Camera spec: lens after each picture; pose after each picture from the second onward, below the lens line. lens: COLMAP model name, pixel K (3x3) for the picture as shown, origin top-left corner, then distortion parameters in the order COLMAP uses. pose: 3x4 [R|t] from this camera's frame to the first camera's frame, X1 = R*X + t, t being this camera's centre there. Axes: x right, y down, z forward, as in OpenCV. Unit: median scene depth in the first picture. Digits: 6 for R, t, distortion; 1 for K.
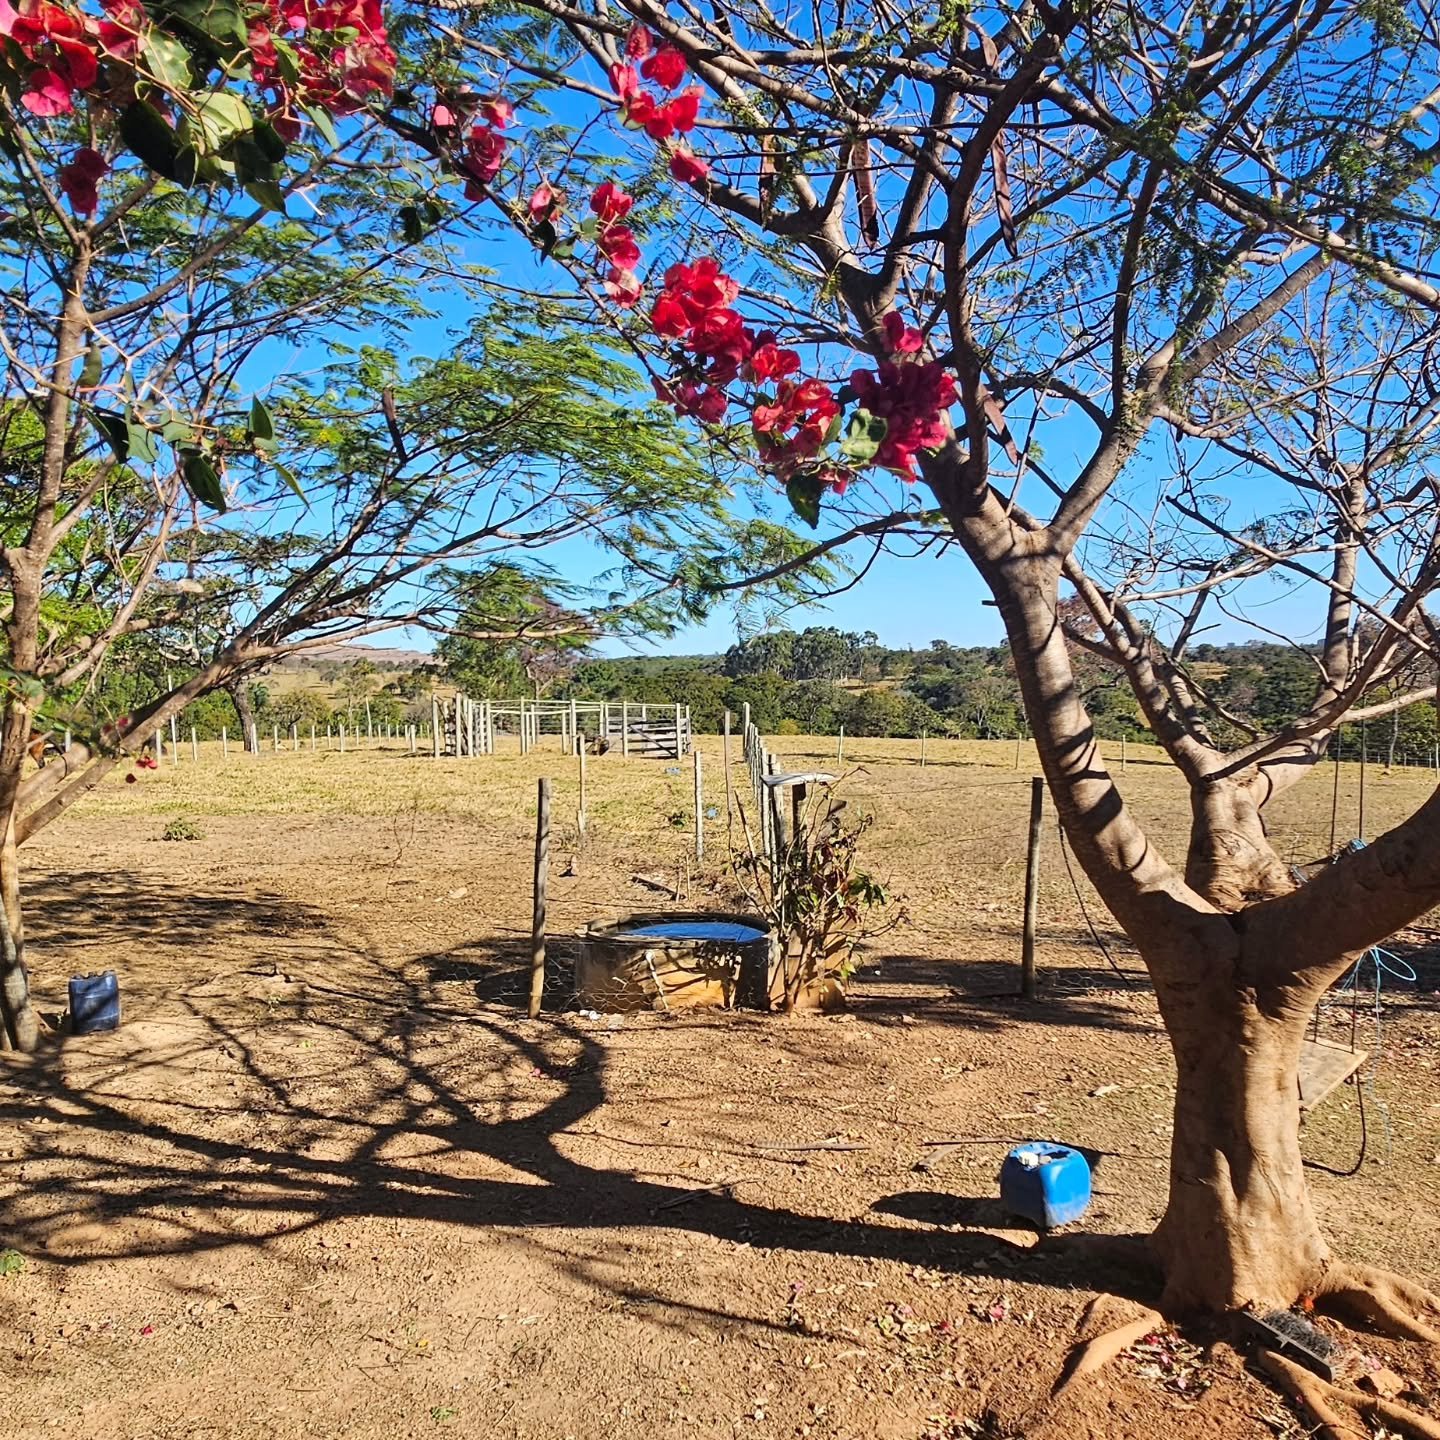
lens RADIAL K [[1358.9, 0, 722.4], [0, 1358.9, 718.5], [0, 0, 1]] dist [0.073590, -0.082415]
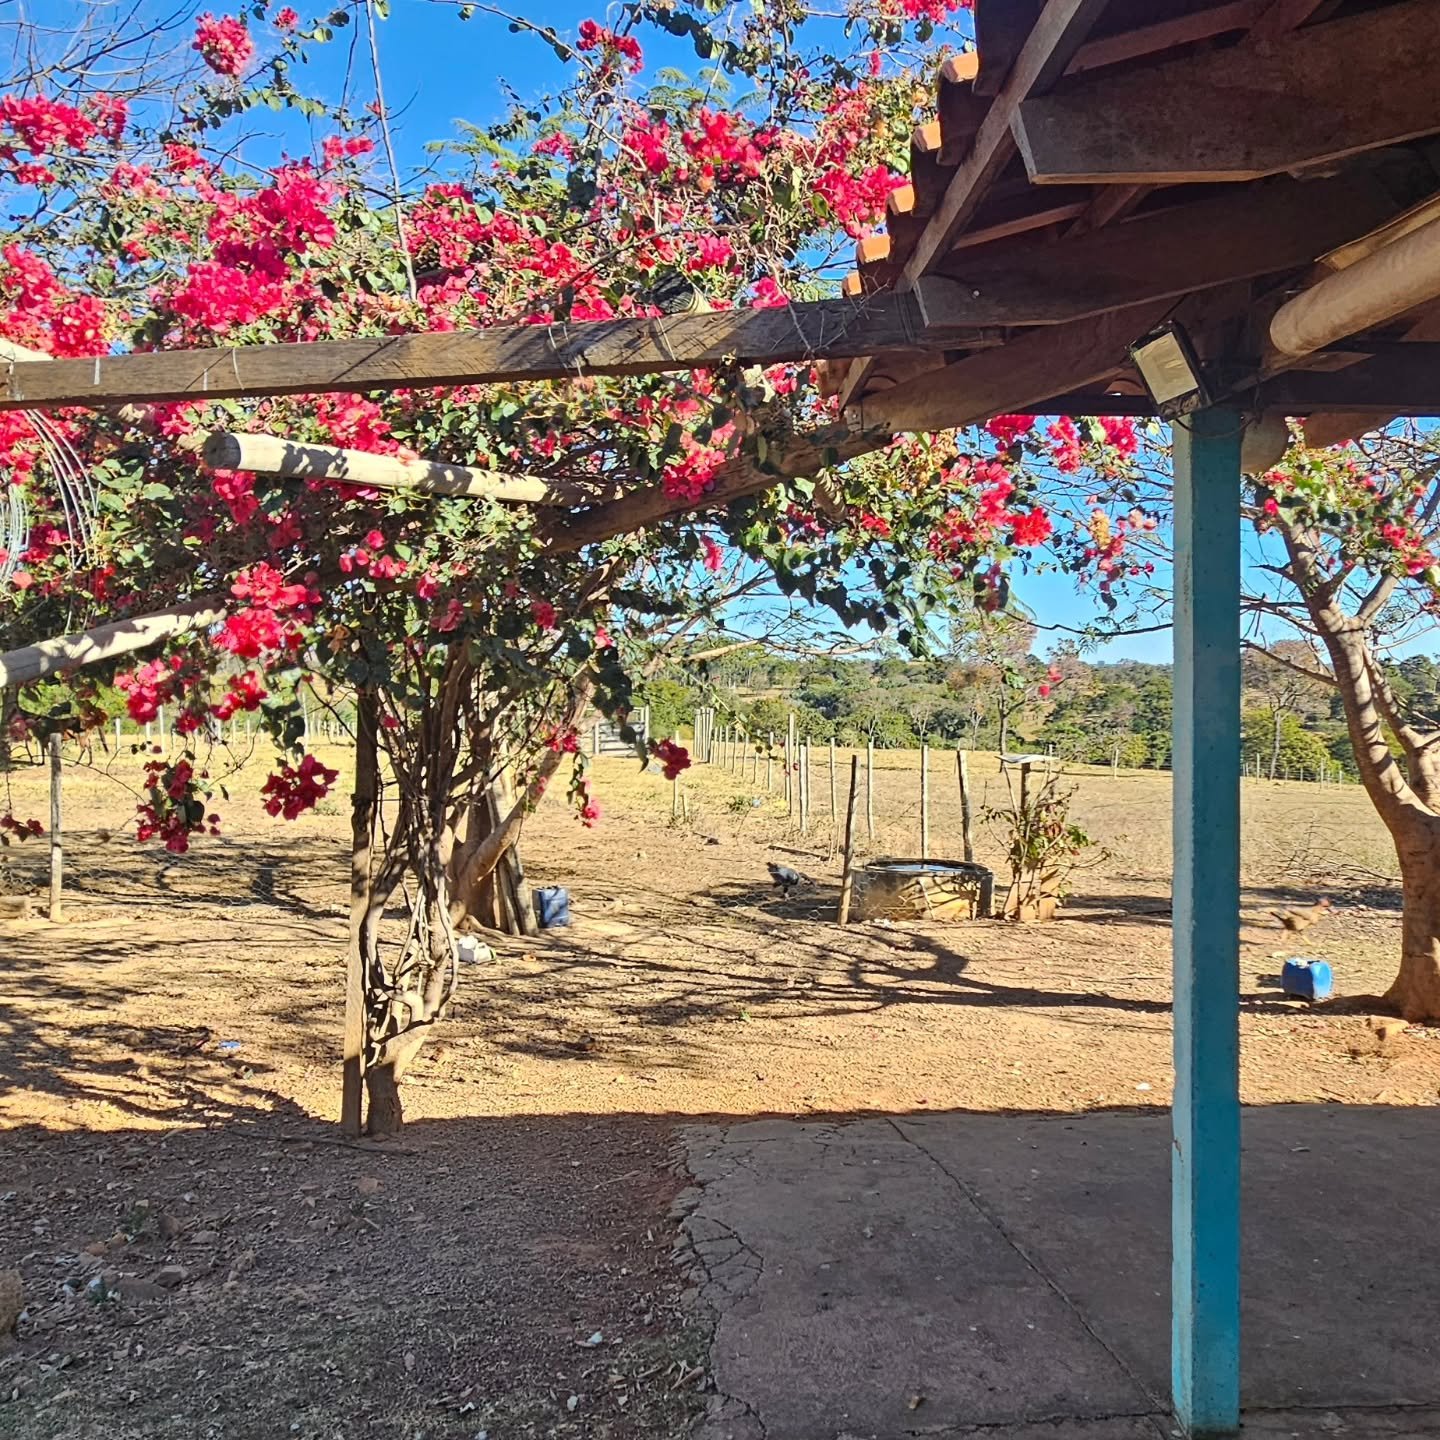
lens RADIAL K [[1358.9, 0, 722.4], [0, 1358.9, 718.5], [0, 0, 1]] dist [0.073590, -0.082415]
pose [[0.996155, 0.017378, 0.085866, -0.393518], [-0.016982, 0.999842, -0.005337, 0.014586], [-0.085946, 0.003858, 0.996292, -0.411726]]
